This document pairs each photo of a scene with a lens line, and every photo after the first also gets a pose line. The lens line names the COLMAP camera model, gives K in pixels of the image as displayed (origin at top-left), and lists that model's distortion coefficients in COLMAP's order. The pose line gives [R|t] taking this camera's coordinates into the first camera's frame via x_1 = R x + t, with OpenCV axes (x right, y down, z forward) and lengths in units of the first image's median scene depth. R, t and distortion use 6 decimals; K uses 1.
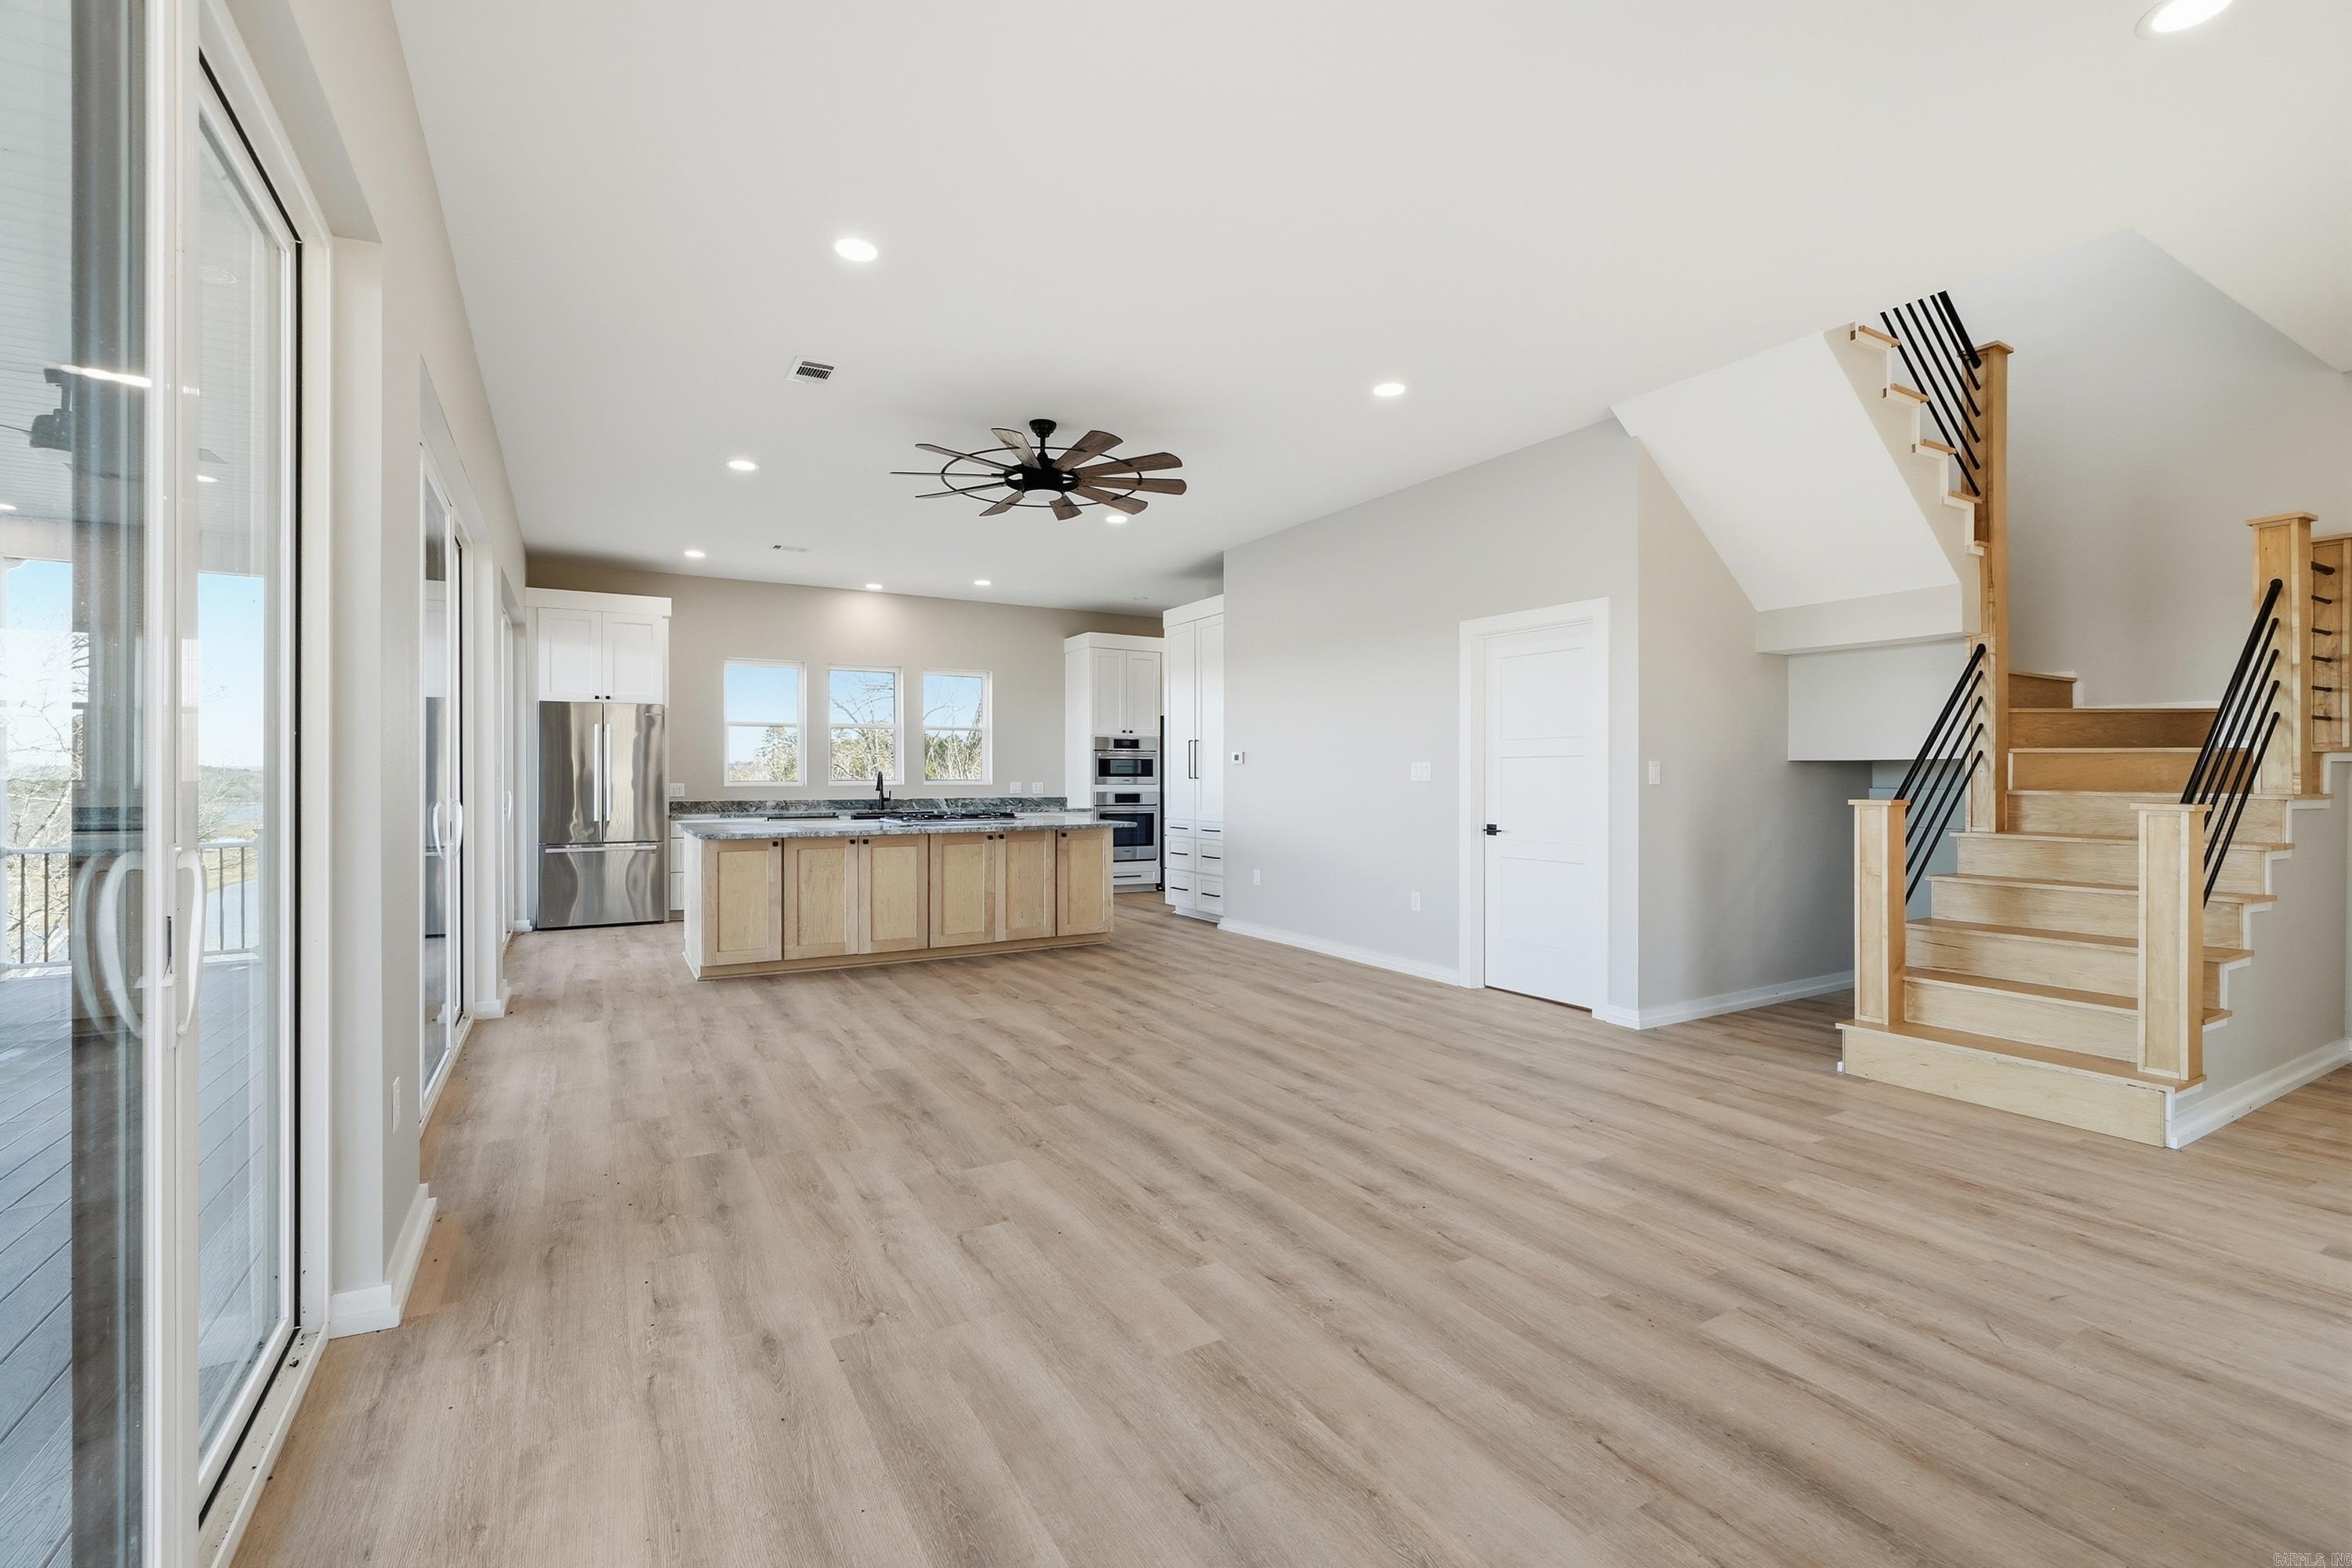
lens RADIAL K [[1019.5, 0, 1171.2], [0, 1019.5, 773.4], [0, 0, 1]] dist [-0.012567, 0.006074]
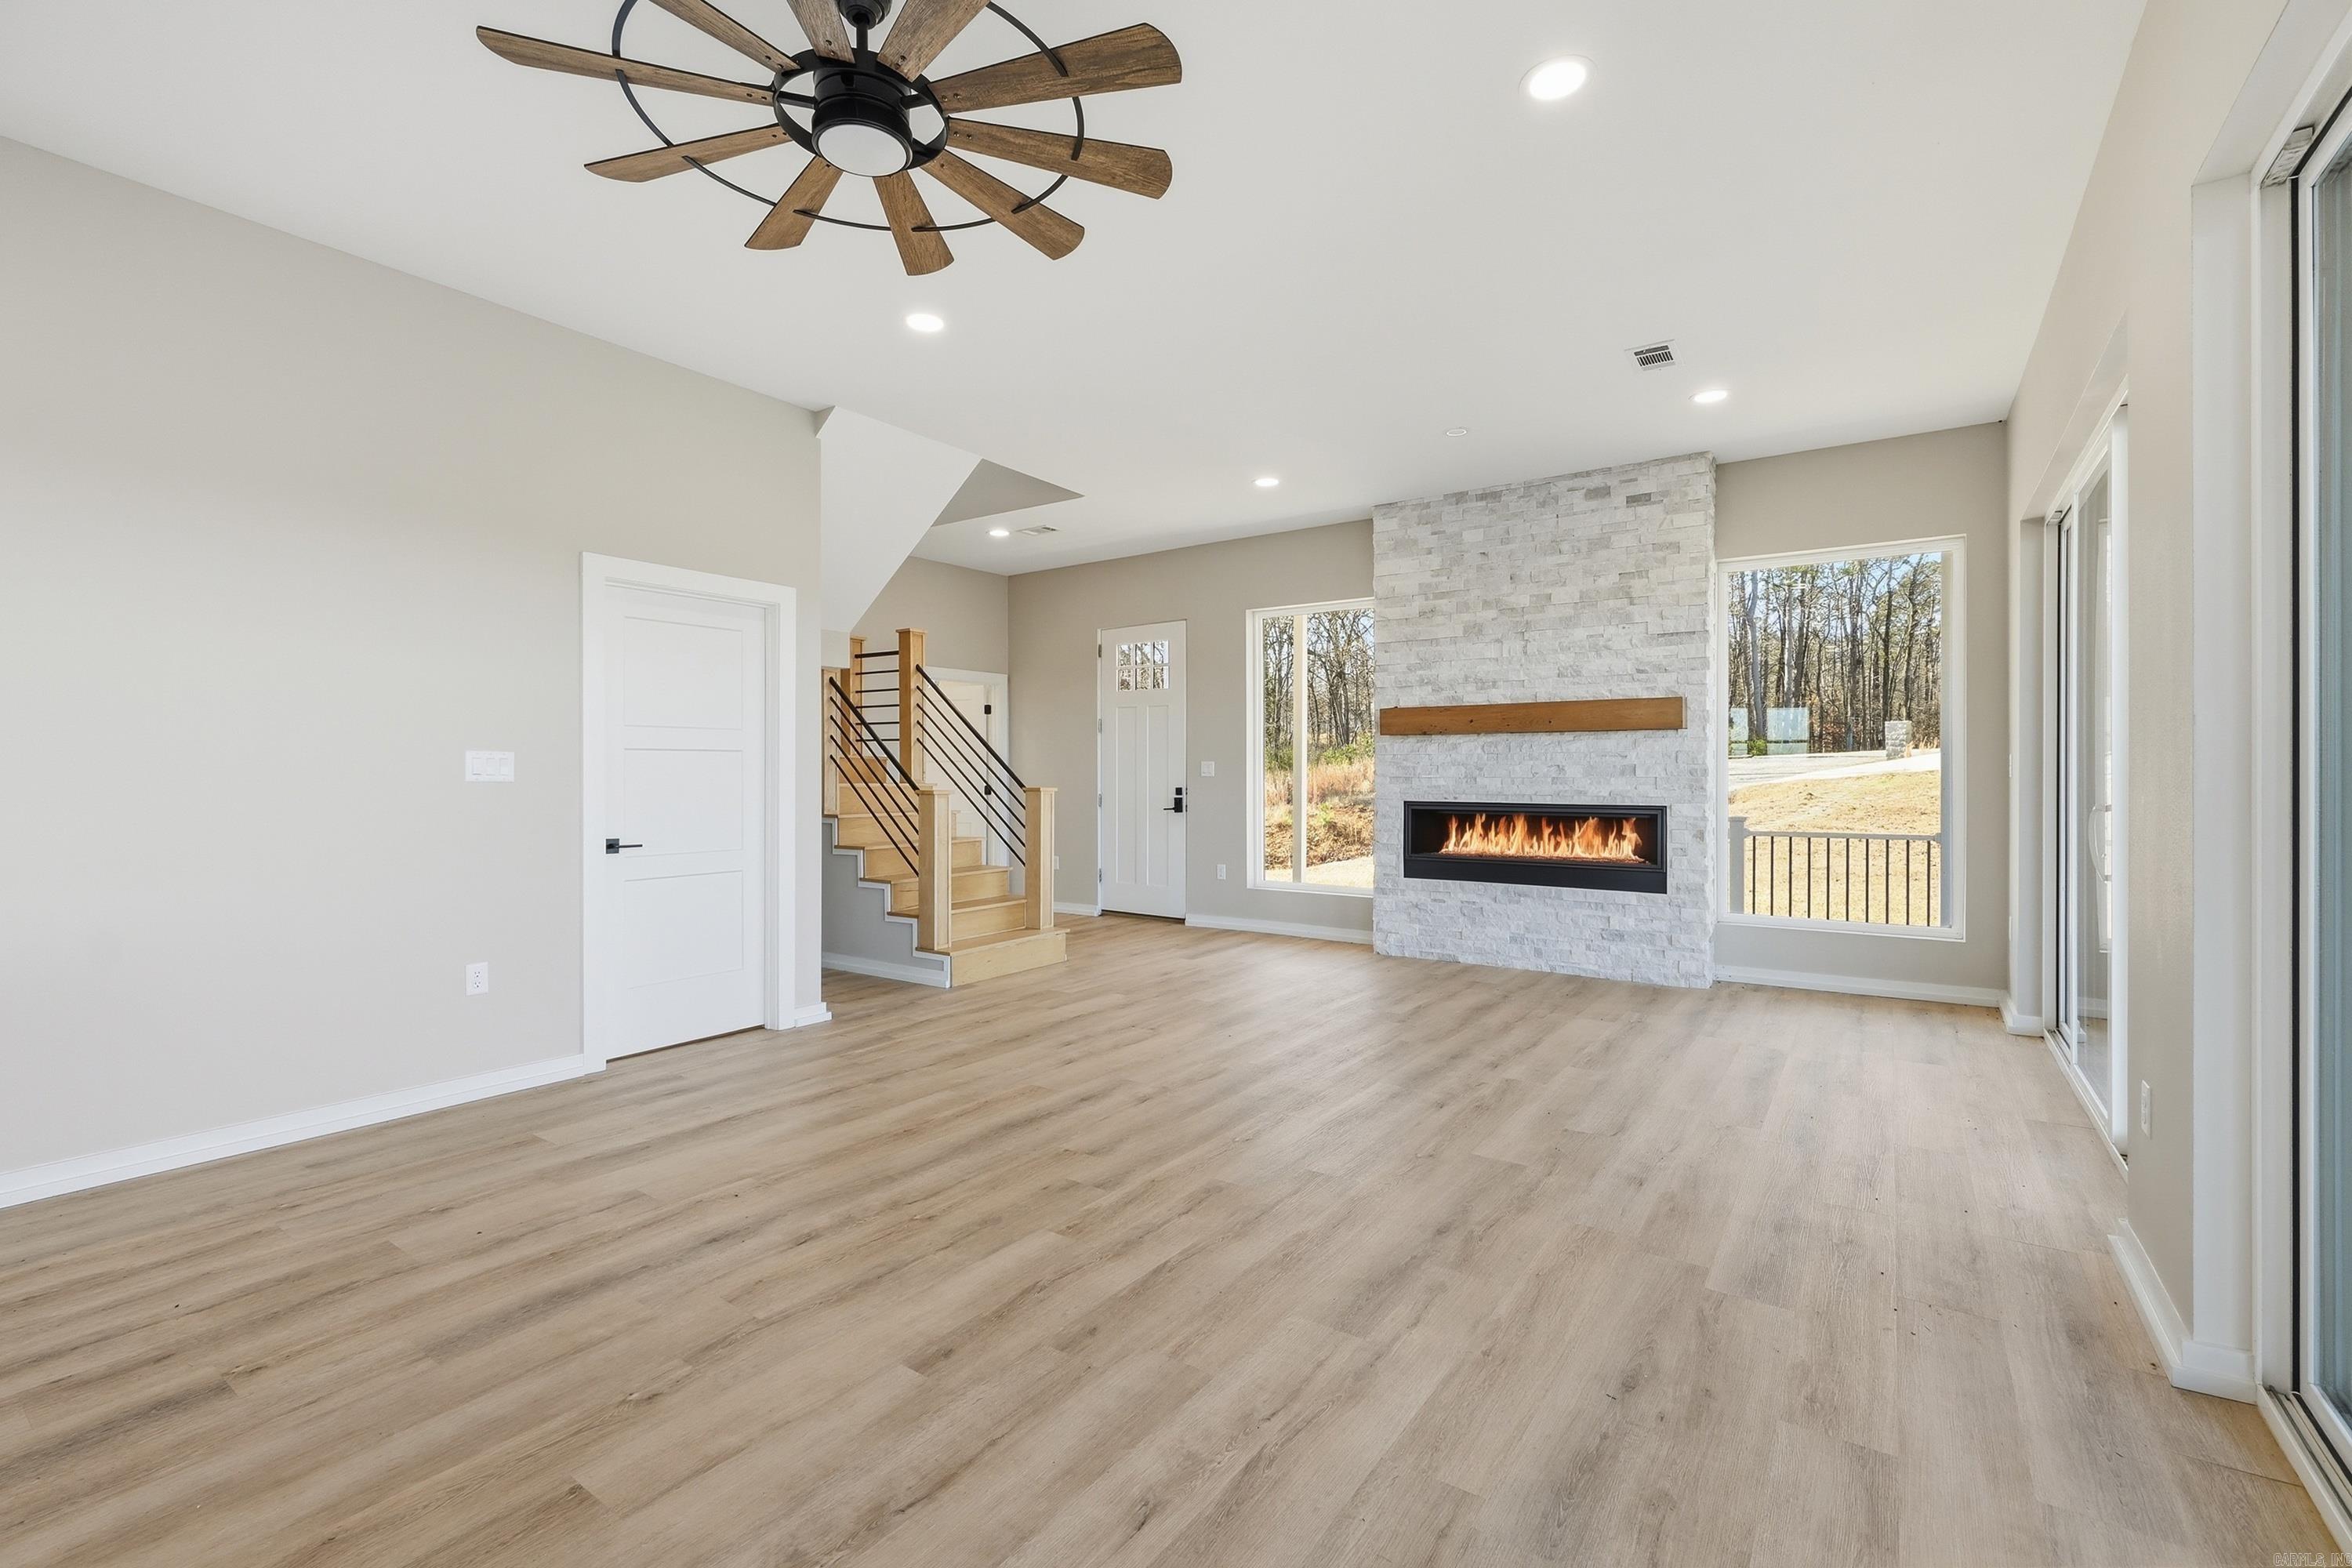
lens RADIAL K [[1019.5, 0, 1171.2], [0, 1019.5, 773.4], [0, 0, 1]] dist [-0.012567, 0.006074]
pose [[-0.415801, -0.000345, 0.909455, -0.684512], [-0.002924, 0.999995, -0.000958, 0.003235], [-0.909451, -0.003057, -0.415800, 1.226898]]
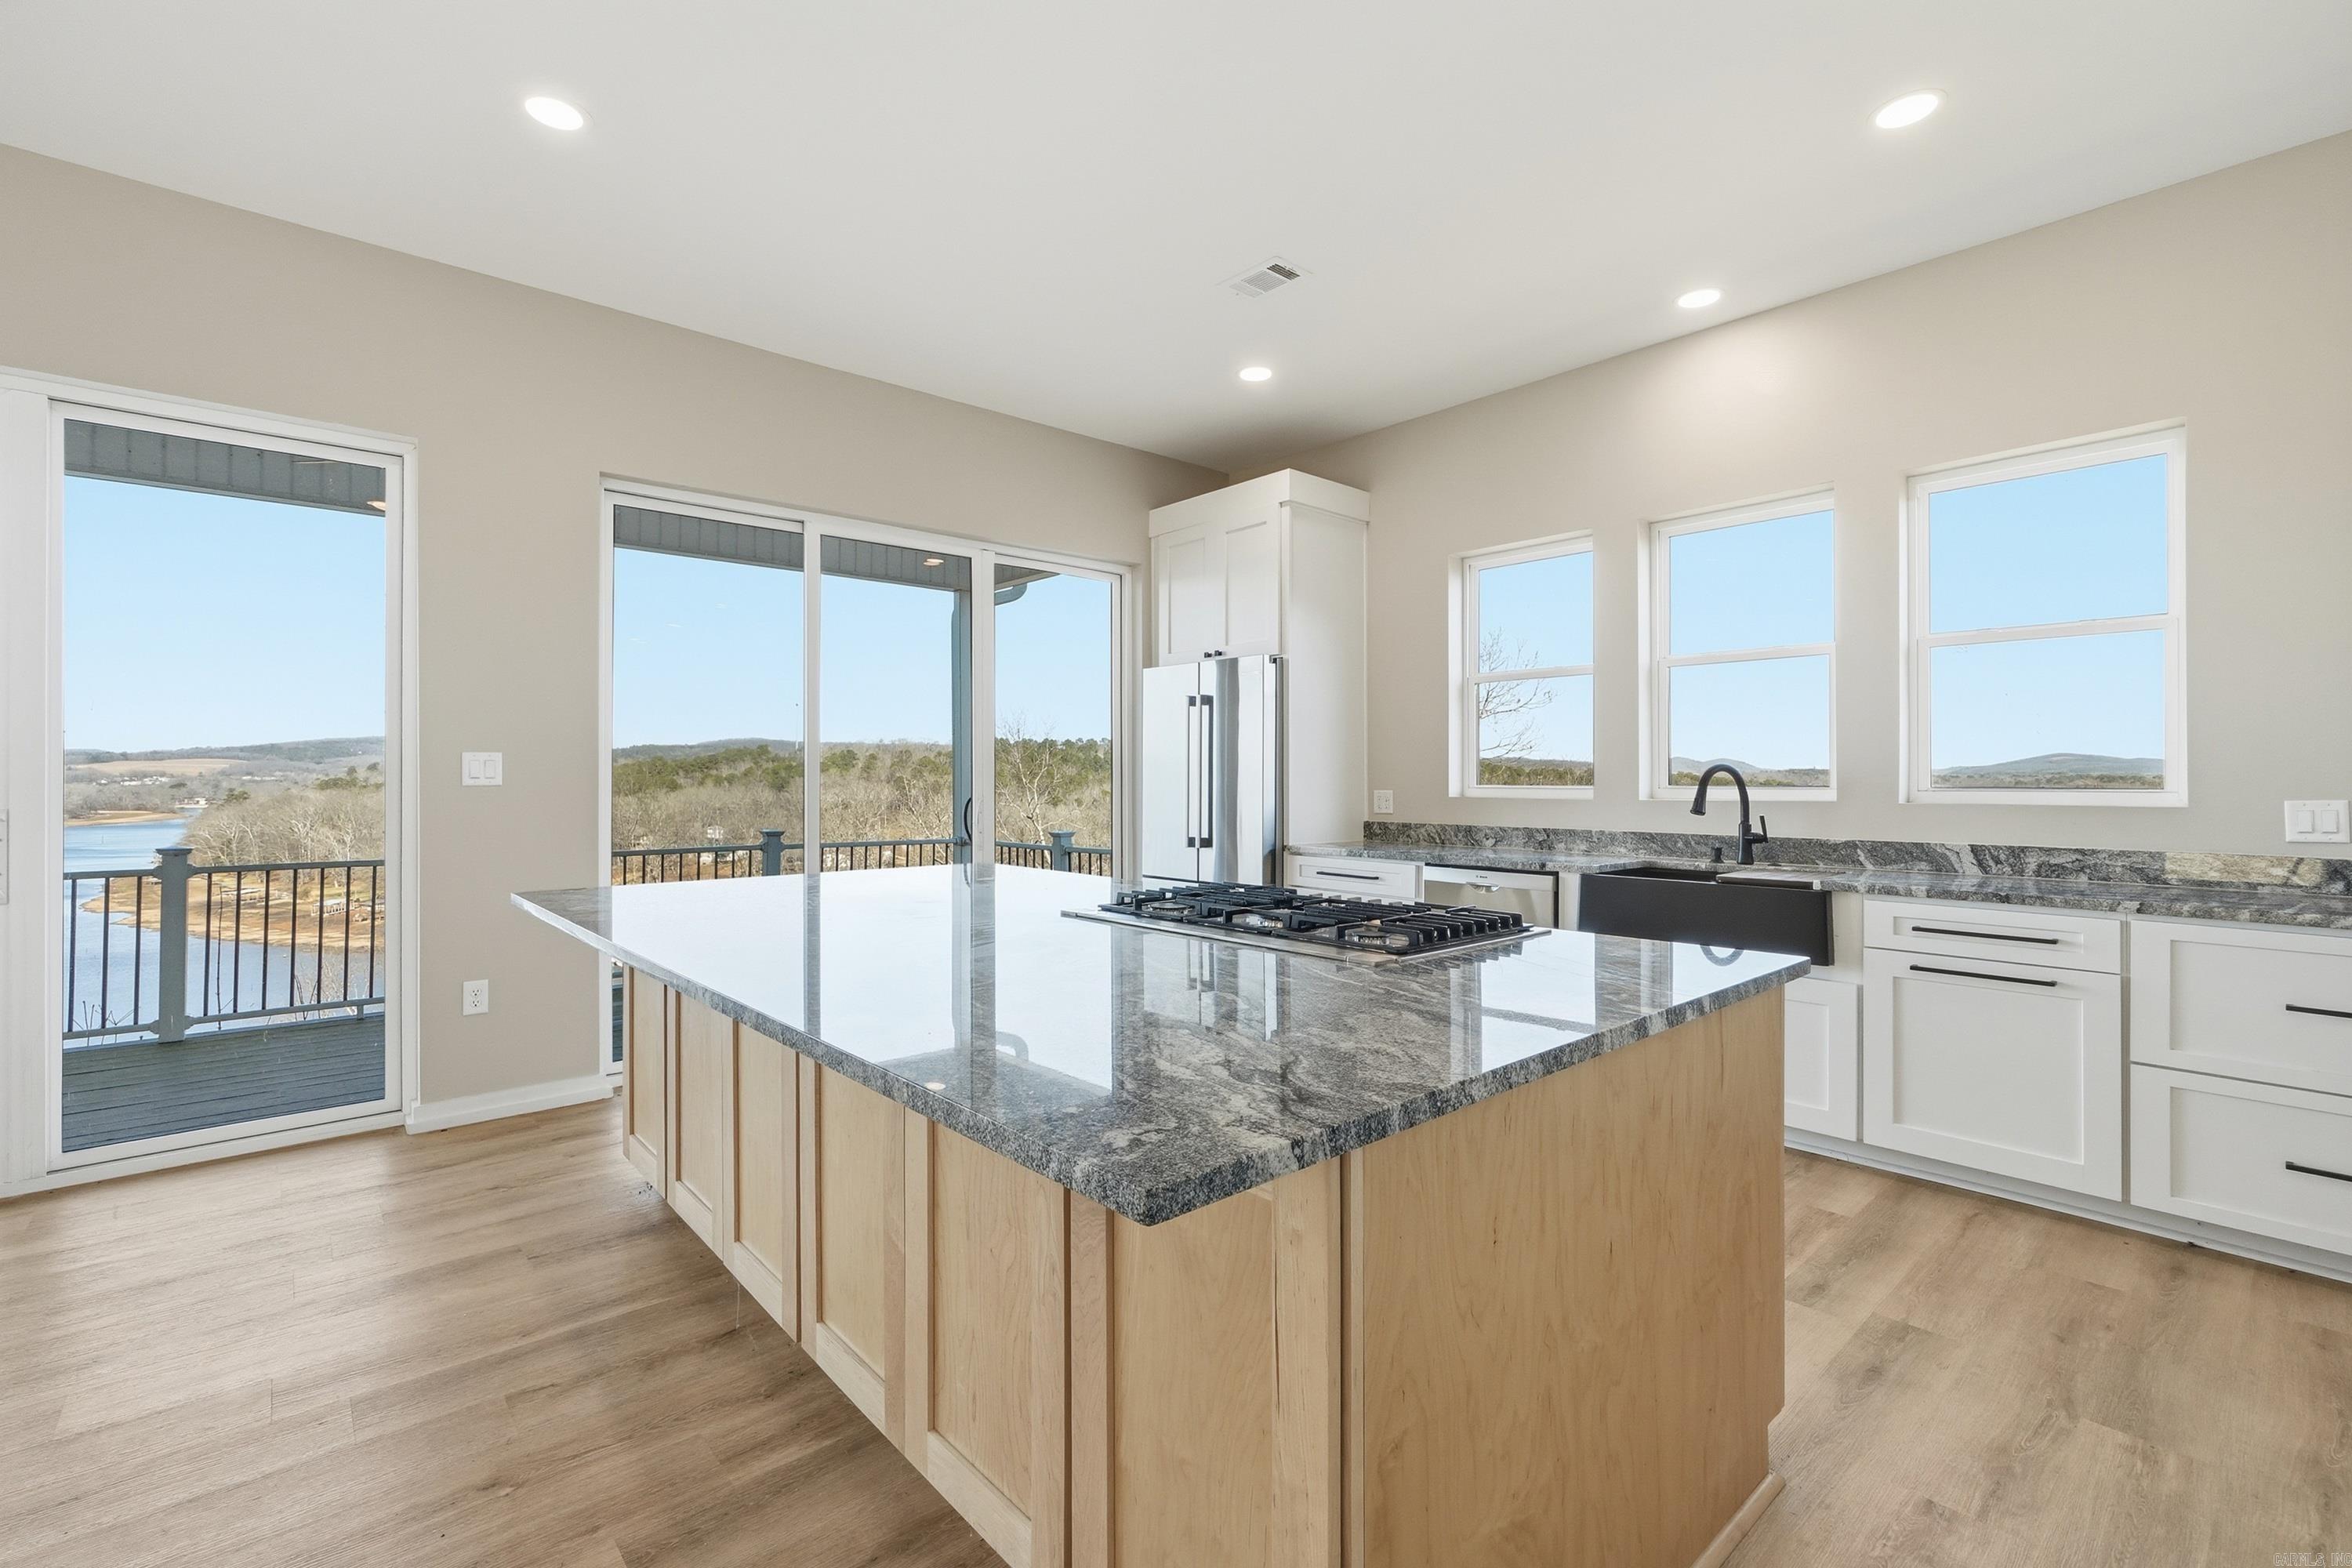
lens RADIAL K [[1026.8, 0, 1170.9], [0, 1026.8, 777.0], [0, 0, 1]] dist [-0.012214, 0.005516]
pose [[0.194895, -0.001464, -0.980823, 0.121998], [0.002944, 0.999995, -0.000908, 0.004972], [0.980820, -0.002711, 0.194899, 1.562199]]
